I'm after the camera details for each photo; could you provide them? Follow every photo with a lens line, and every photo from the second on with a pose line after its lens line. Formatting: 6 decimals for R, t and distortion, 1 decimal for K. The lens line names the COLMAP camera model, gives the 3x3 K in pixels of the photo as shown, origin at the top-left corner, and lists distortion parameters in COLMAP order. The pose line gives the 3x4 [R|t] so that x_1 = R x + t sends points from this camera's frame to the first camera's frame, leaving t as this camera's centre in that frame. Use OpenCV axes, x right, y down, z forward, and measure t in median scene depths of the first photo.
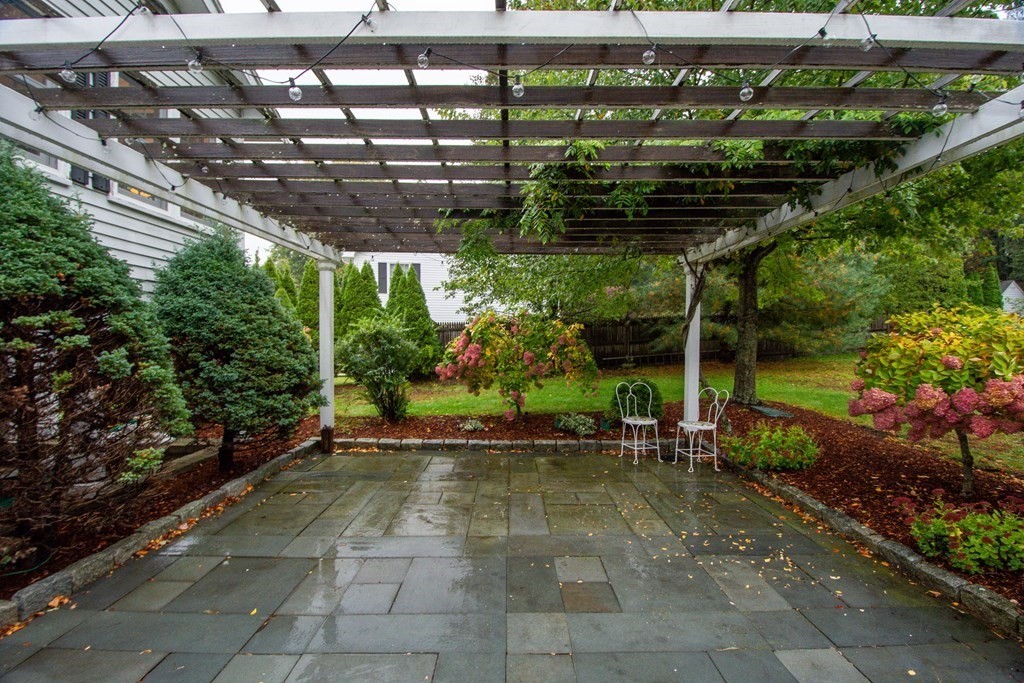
lens RADIAL K [[470.9, 0, 512.0], [0, 470.9, 341.5], [0, 0, 1]] dist [-0.007742, 0.000014]
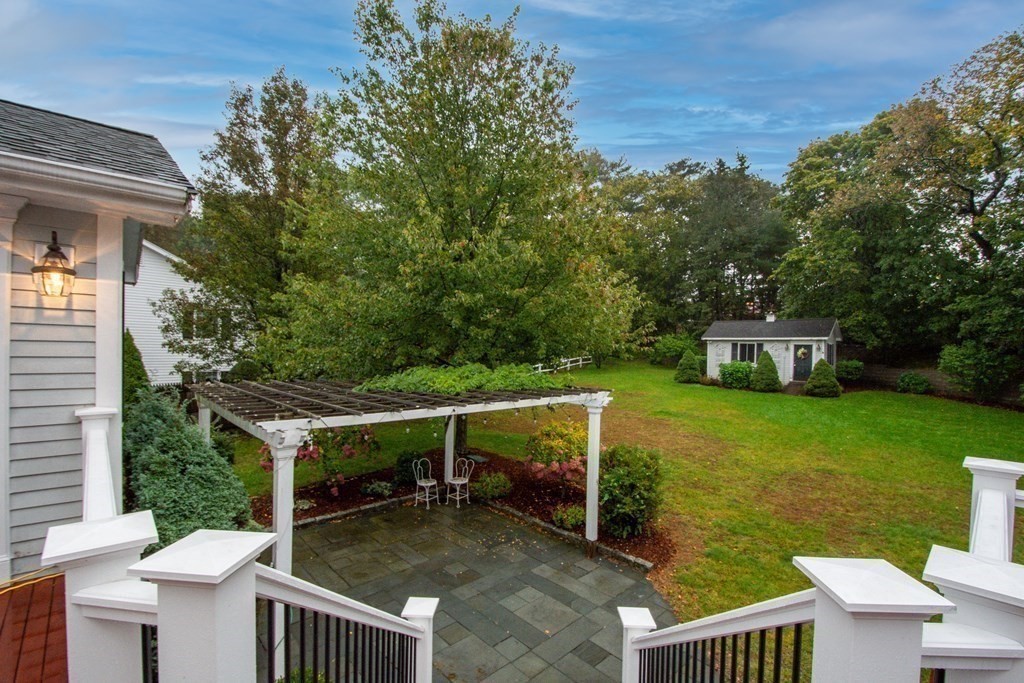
lens RADIAL K [[465.2, 0, 513.8], [0, 465.2, 350.0], [0, 0, 1]] dist [-0.002527, -0.000724]
pose [[0.745881, -0.009769, 0.666008, -1.009691], [0.003334, 0.999935, 0.010933, -0.548015], [-0.666071, -0.005934, 0.745865, -0.799447]]
